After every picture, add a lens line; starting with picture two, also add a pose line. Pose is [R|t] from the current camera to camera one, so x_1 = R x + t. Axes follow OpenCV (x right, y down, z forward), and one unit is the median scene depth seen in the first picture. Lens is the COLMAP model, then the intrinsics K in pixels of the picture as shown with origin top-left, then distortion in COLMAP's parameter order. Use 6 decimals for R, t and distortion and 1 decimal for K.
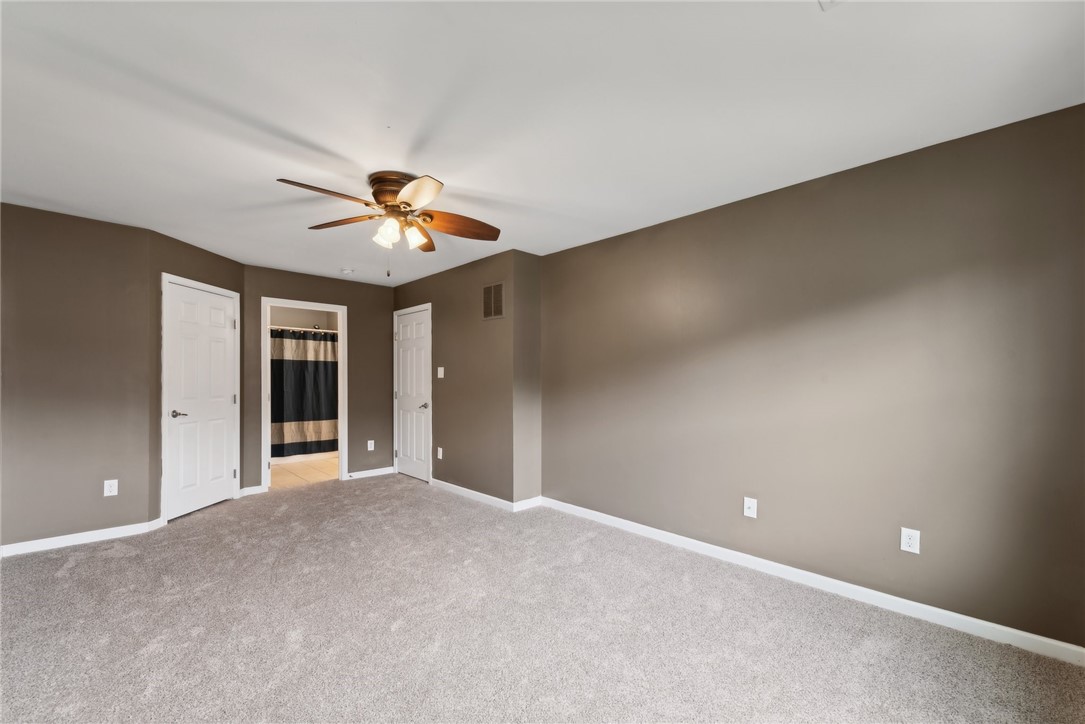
lens RADIAL K [[446.7, 0, 549.1], [0, 446.7, 369.2], [0, 0, 1]] dist [0.026997, 0.000525]
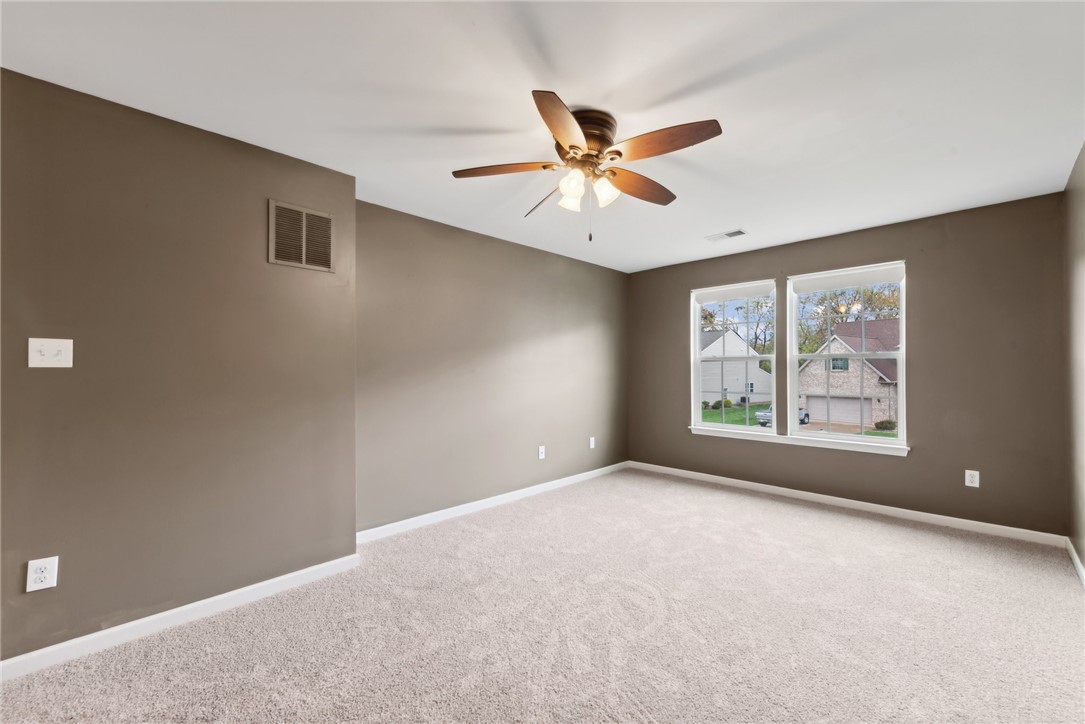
lens RADIAL K [[446.7, 0, 551.2], [0, 446.7, 364.5], [0, 0, 1]] dist [0.026997, 0.000525]
pose [[-0.006415, 0.003896, 0.999972, -1.022196], [-0.023374, 0.999719, -0.004045, 0.014735], [-0.999706, -0.023399, -0.006322, 0.944904]]
